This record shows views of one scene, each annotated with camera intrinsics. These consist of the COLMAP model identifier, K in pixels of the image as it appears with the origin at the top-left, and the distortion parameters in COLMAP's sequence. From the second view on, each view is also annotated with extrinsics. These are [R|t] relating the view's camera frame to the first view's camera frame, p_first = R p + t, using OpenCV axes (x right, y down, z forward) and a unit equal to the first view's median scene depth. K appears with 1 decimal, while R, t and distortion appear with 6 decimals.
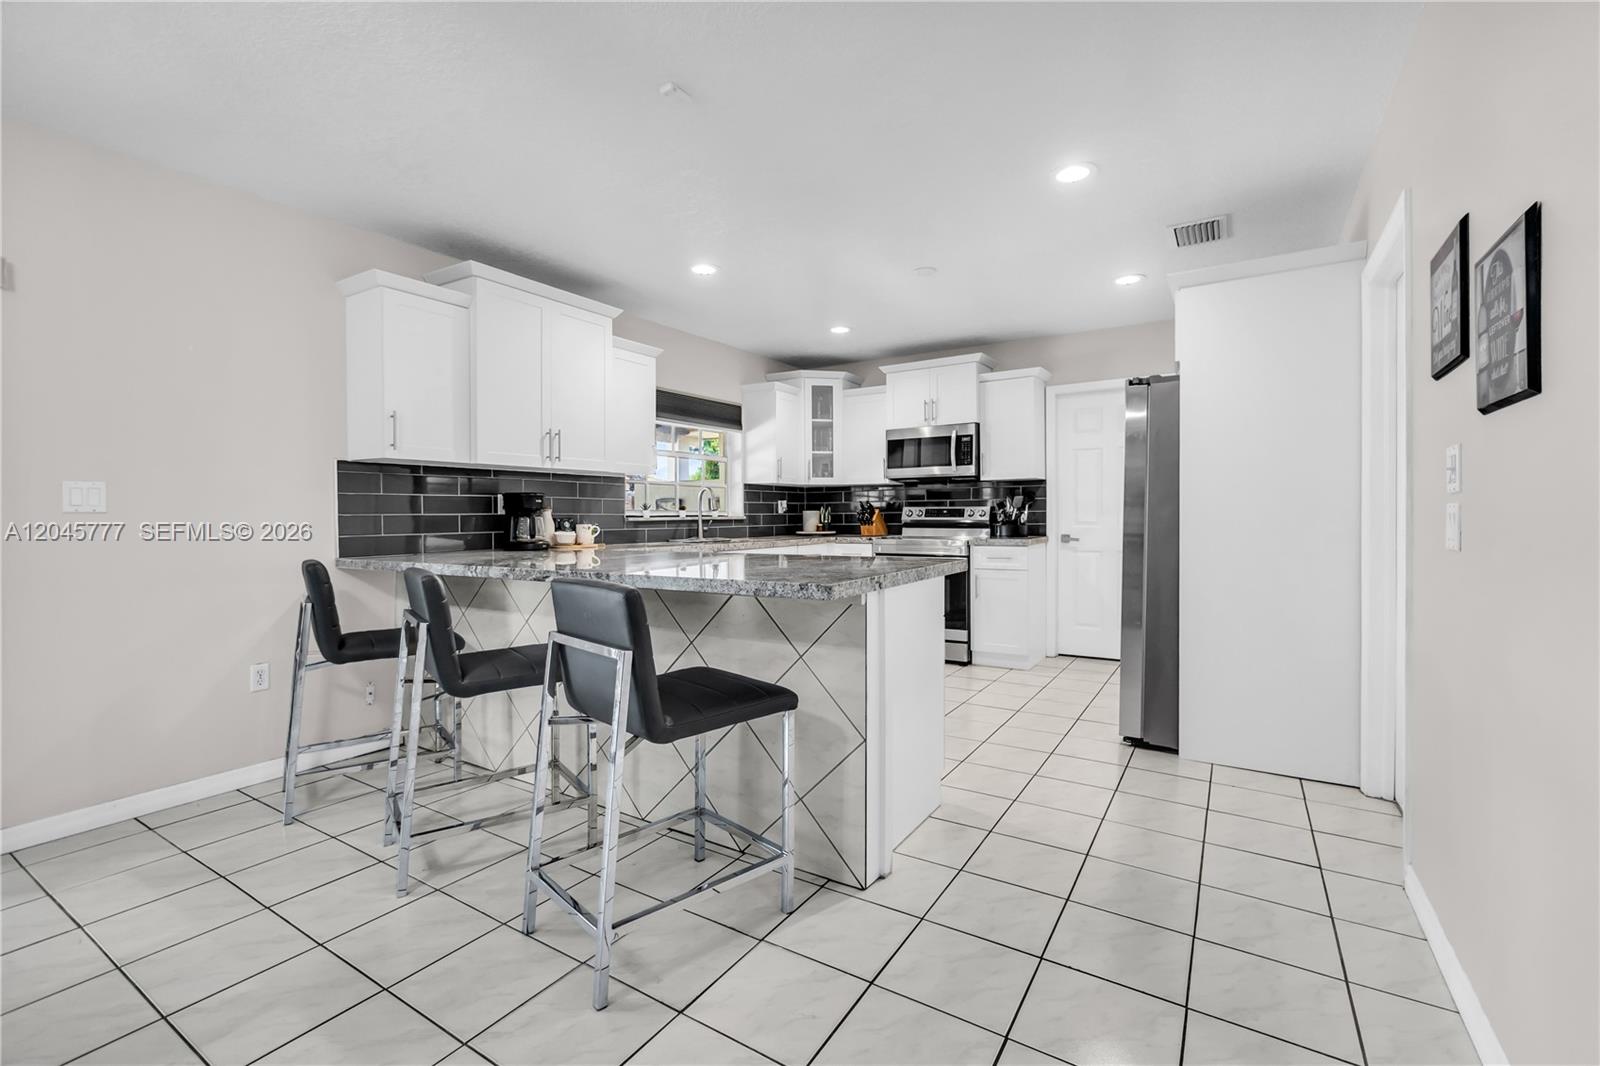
lens RADIAL K [[700.7, 0, 788.0], [0, 700.7, 519.1], [0, 0, 1]] dist [-0.000003, -0.000477]
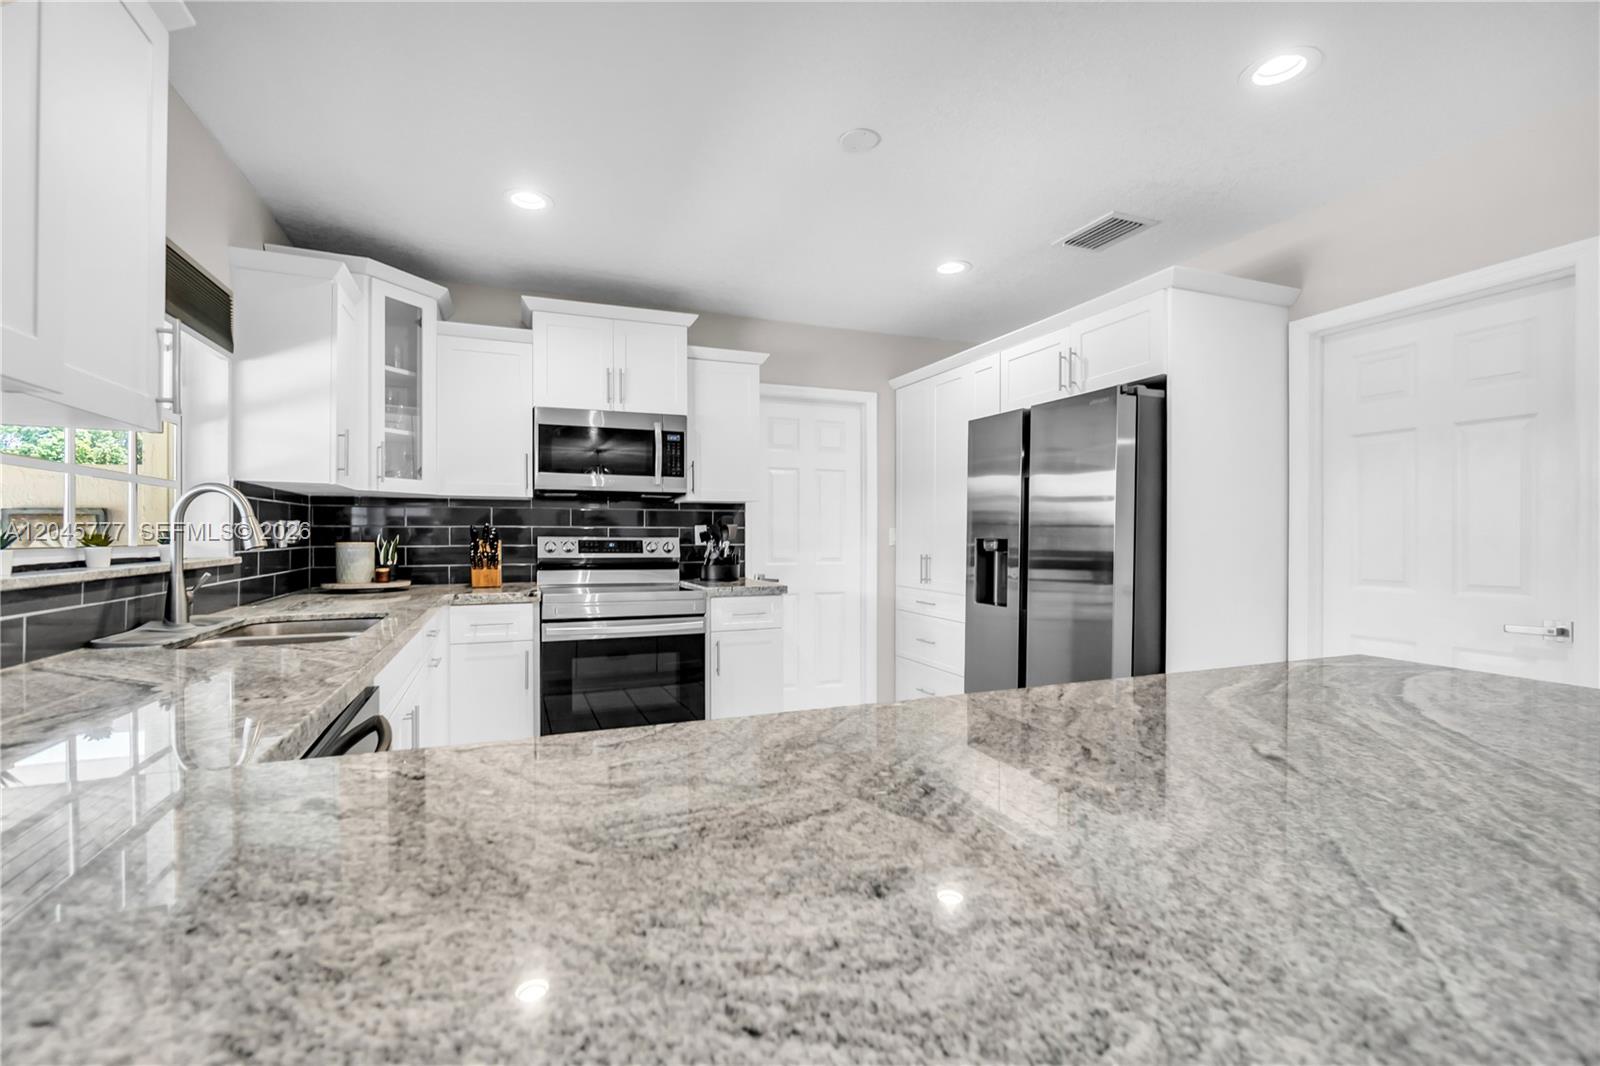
lens RADIAL K [[697.2, 0, 771.1], [0, 697.2, 534.4], [0, 0, 1]] dist [-0.001342, -0.000417]
pose [[0.593754, 0.008233, 0.804604, -0.213717], [-0.001932, 0.999959, -0.008806, -0.015082], [-0.804644, 0.003674, 0.593746, 0.496543]]
